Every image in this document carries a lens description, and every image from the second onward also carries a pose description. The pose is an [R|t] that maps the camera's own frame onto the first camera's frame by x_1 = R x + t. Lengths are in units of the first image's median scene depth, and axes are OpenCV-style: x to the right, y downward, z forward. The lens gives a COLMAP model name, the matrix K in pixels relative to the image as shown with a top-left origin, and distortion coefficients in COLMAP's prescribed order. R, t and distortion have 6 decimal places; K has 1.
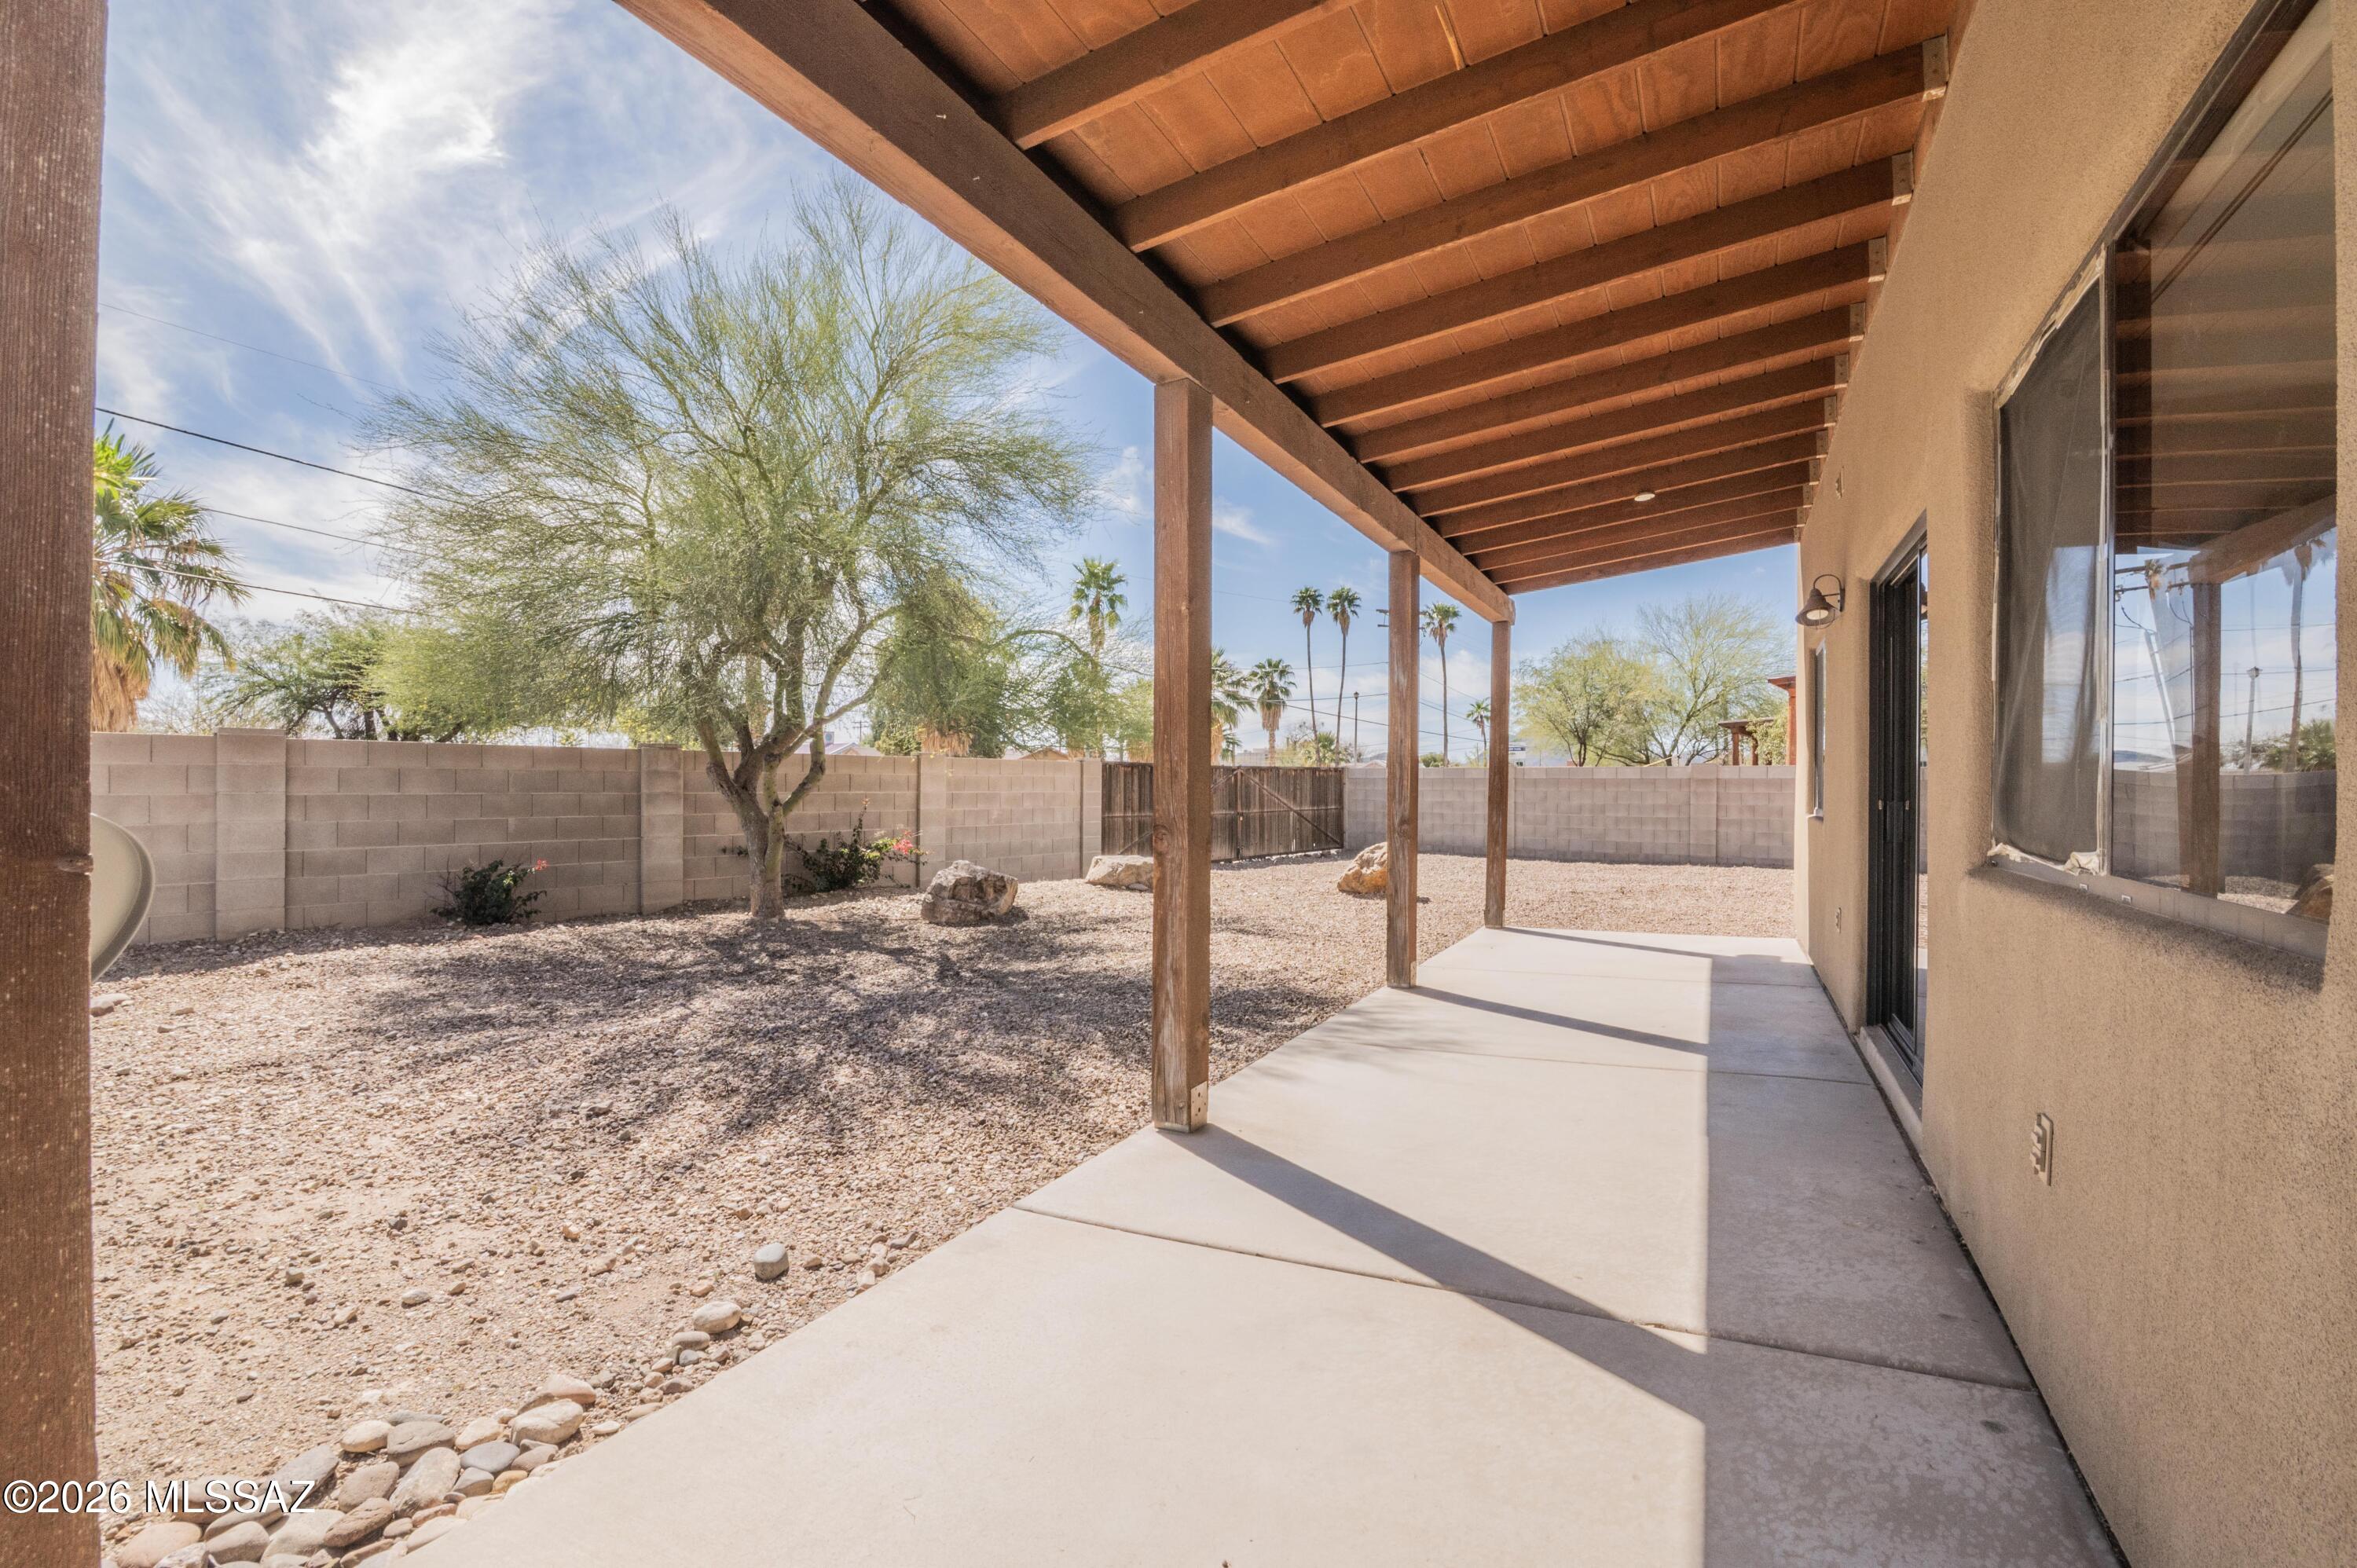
lens RADIAL K [[1065.9, 0, 1185.0], [0, 1065.9, 790.9], [0, 0, 1]] dist [0.008517, 0.000096]
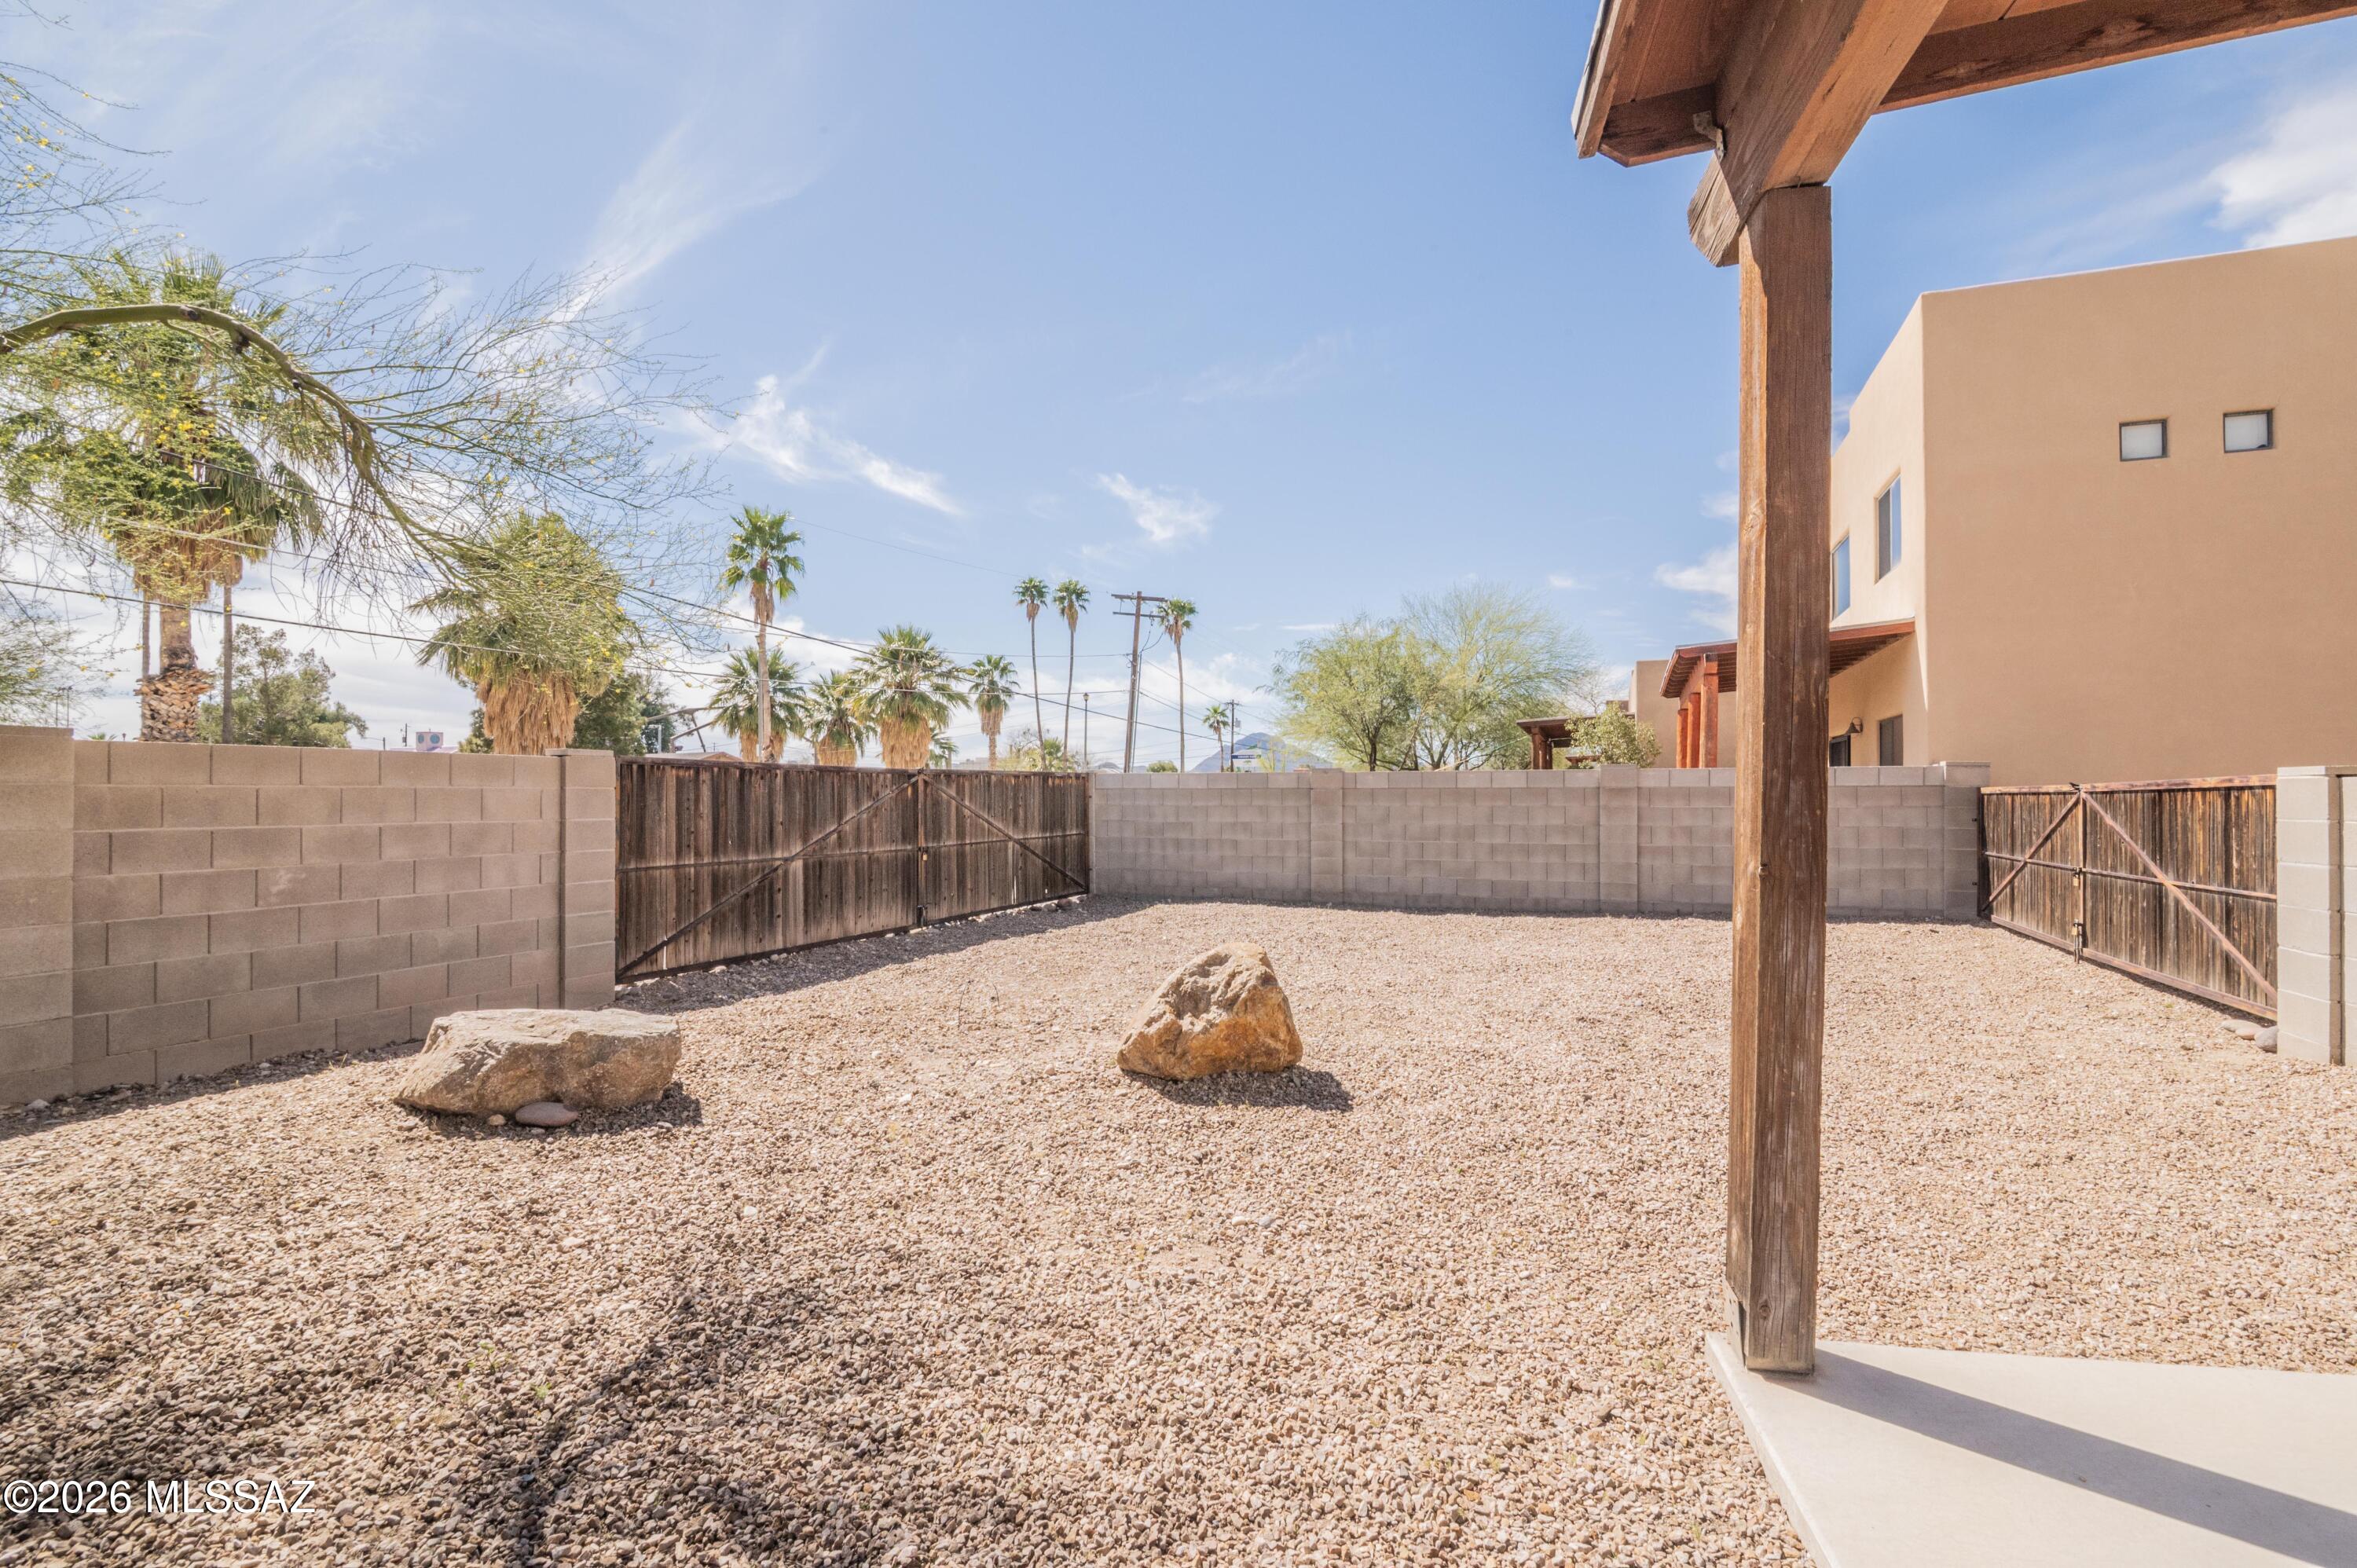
lens RADIAL K [[1095.9, 0, 1183.3], [0, 1095.9, 788.7], [0, 0, 1]] dist [-0.023252, 0.000102]
pose [[0.968497, -0.004113, 0.248991, 0.040111], [0.006926, 0.999922, -0.010421, -0.004930], [-0.248929, 0.011817, 0.968450, 0.369131]]
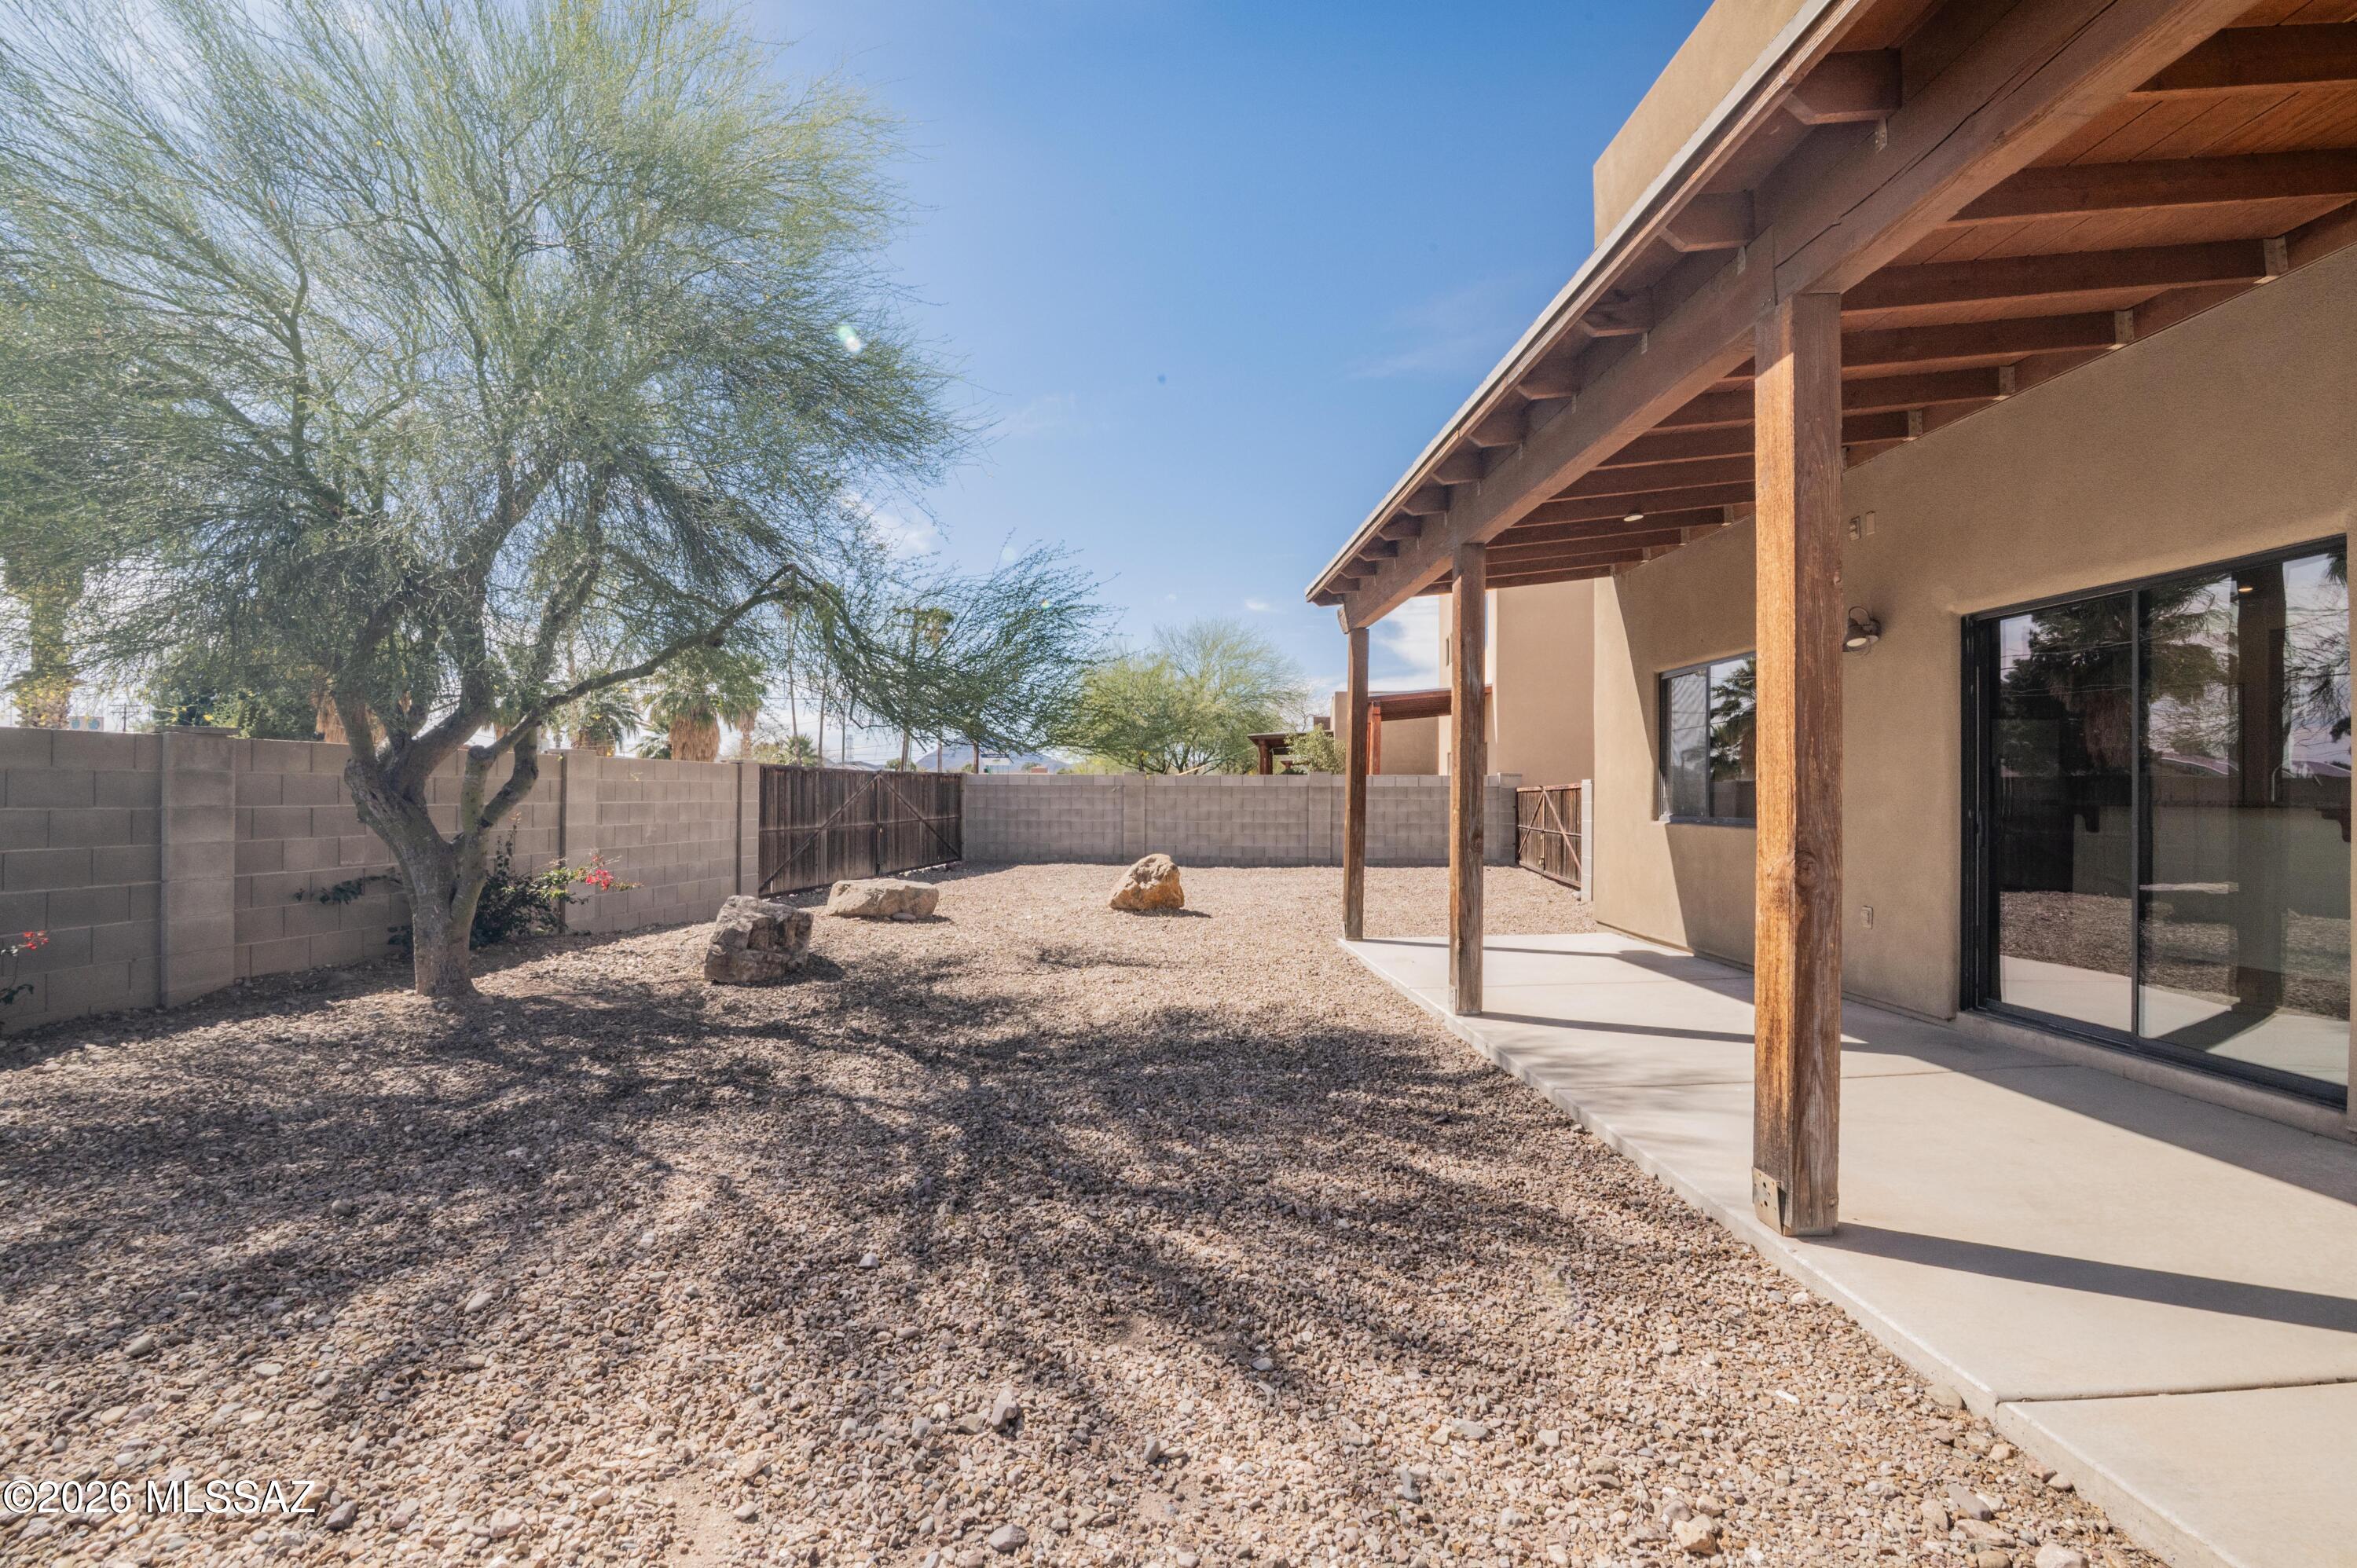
lens RADIAL K [[1067.1, 0, 1178.5], [0, 1067.1, 784.0], [0, 0, 1]] dist [-0.002021, 0.000314]
pose [[0.879915, 0.003532, 0.475117, -0.150689], [0.002205, 0.999931, -0.011518, -0.001759], [-0.475125, 0.011182, 0.879847, 0.100662]]
